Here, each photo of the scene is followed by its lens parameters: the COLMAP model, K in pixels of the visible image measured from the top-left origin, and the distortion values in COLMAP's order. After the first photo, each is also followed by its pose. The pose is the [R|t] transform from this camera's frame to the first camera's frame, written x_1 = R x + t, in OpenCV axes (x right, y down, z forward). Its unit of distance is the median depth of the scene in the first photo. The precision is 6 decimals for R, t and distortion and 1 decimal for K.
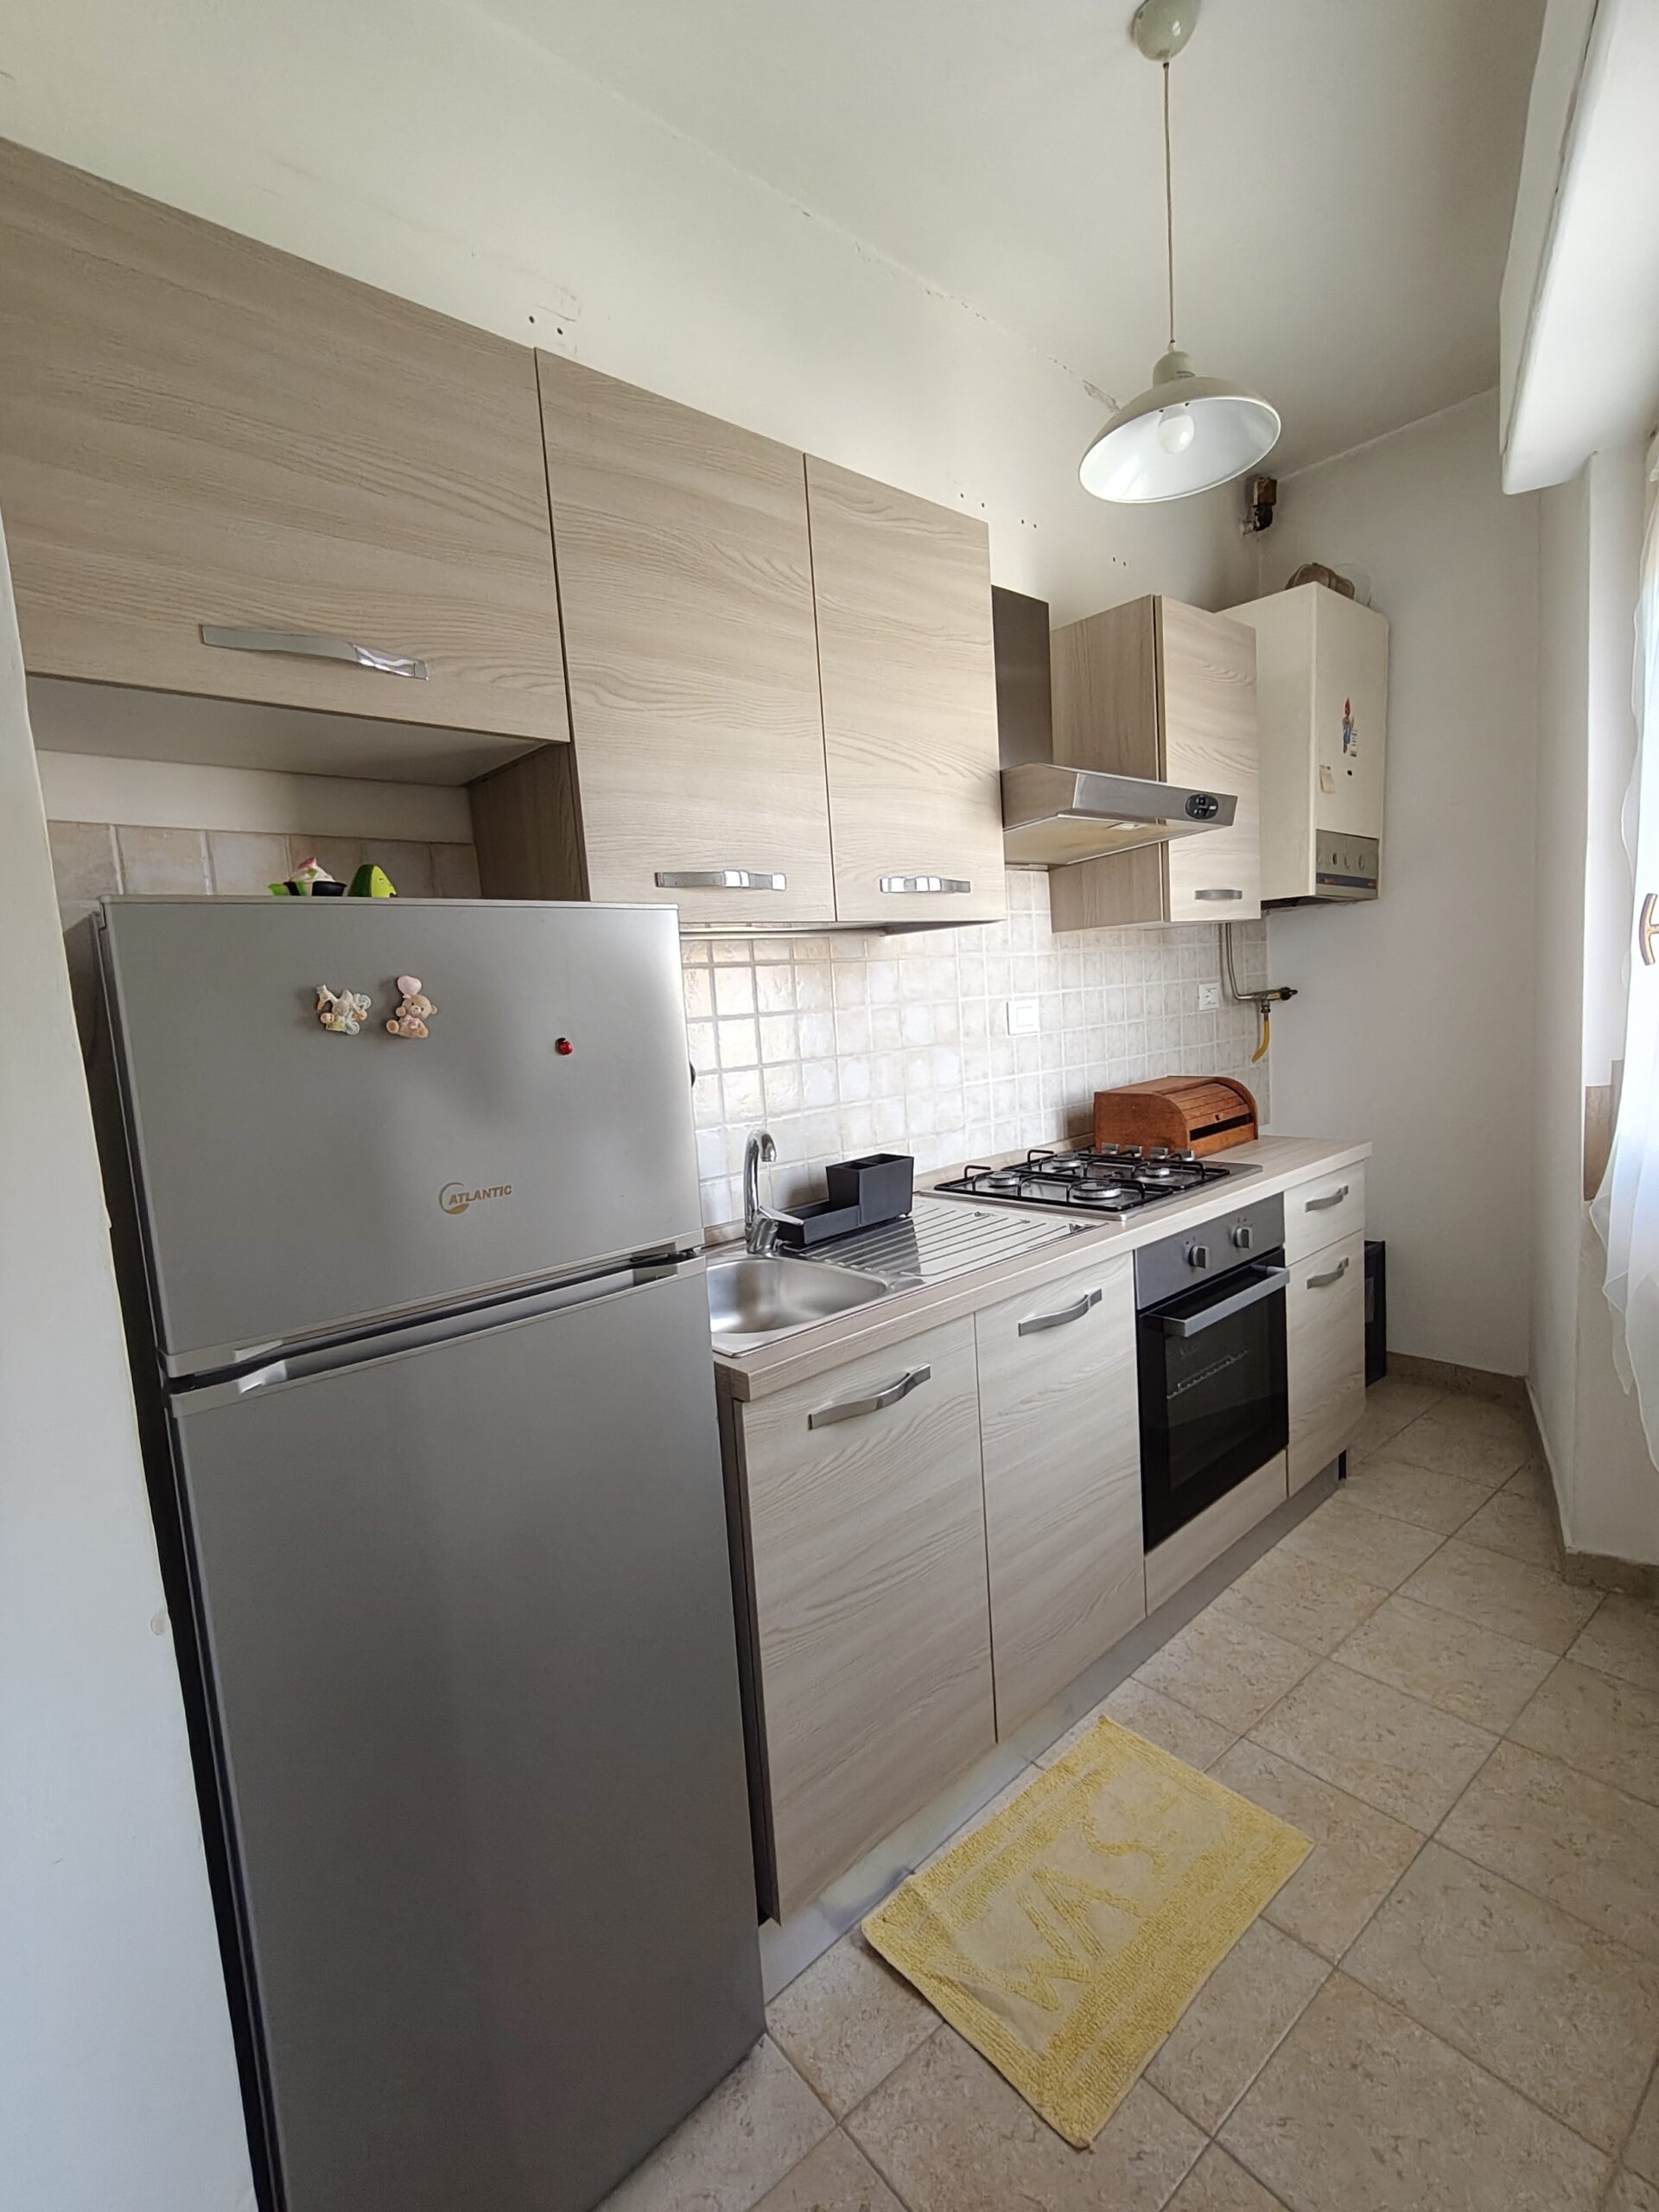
lens RADIAL K [[1038.3, 0, 841.4], [0, 1038.3, 1113.4], [0, 0, 1]] dist [0.001108, 0.001870]
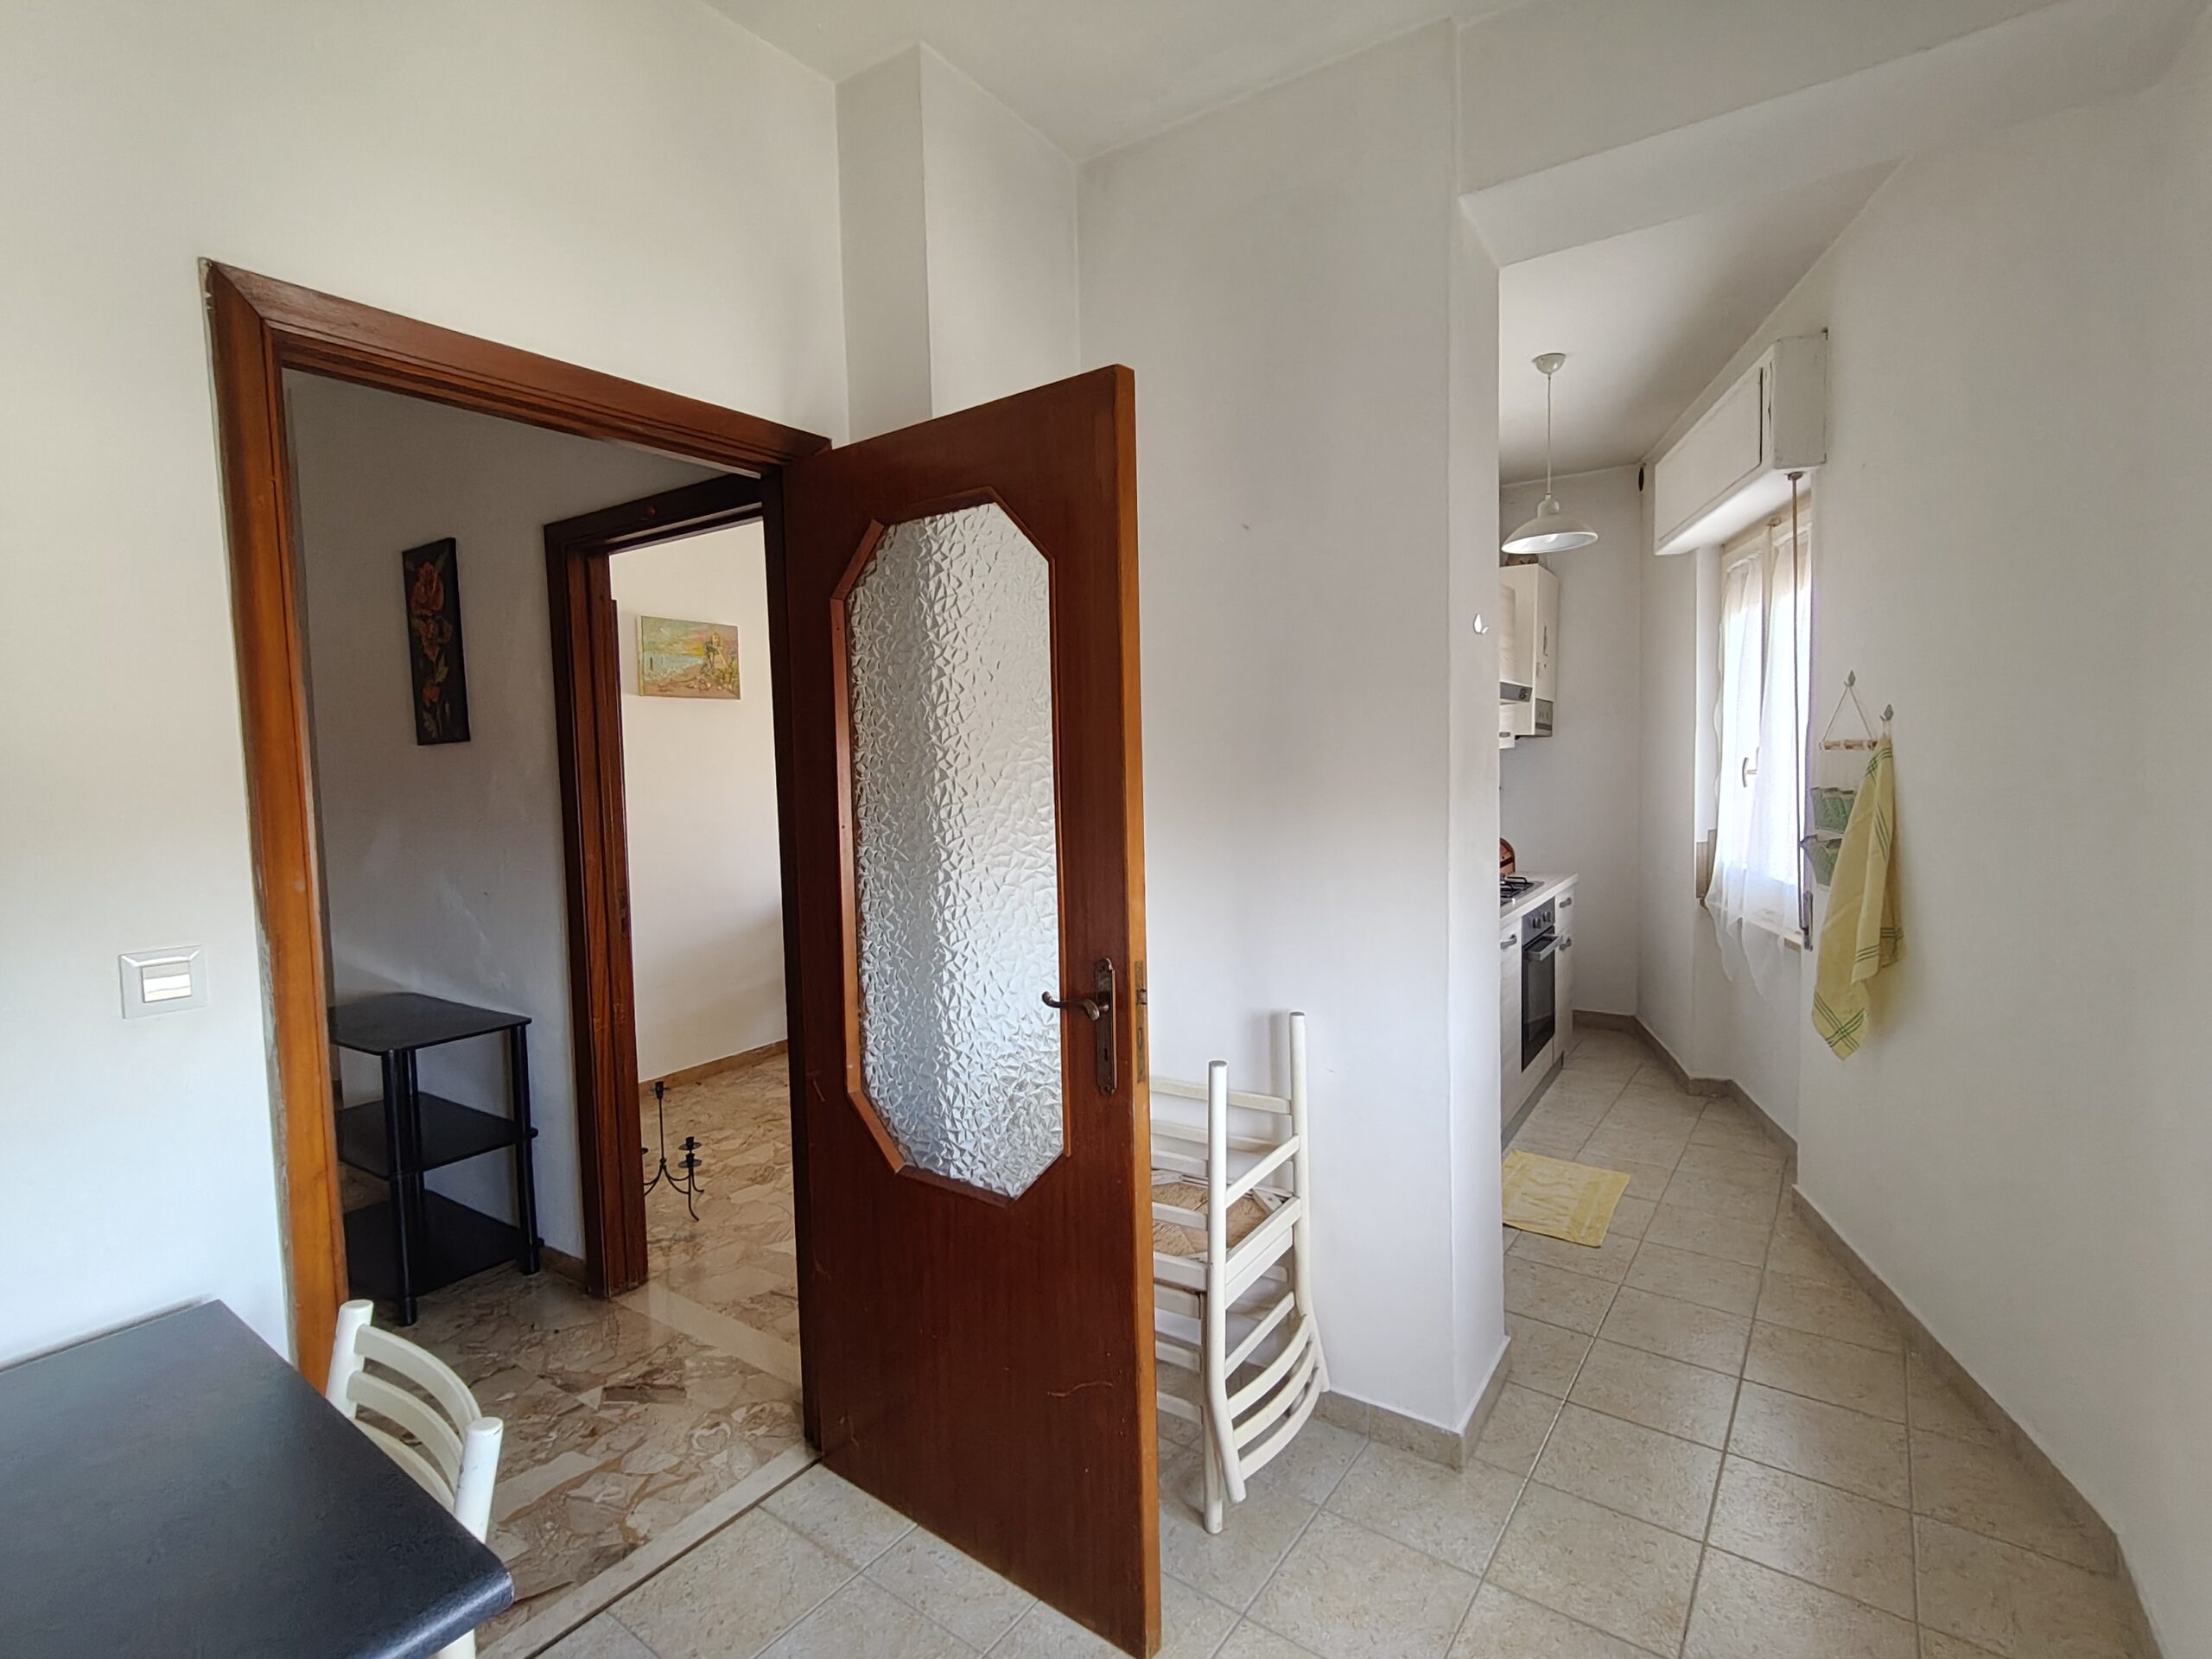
lens RADIAL K [[1038.3, 0, 1111.1], [0, 1038.3, 828.2], [0, 0, 1]] dist [0.001108, 0.001870]
pose [[0.968601, 0.031384, 0.246630, -0.800876], [-0.015501, 0.997694, -0.066081, 0.088345], [-0.248135, 0.060183, 0.966854, -0.610828]]
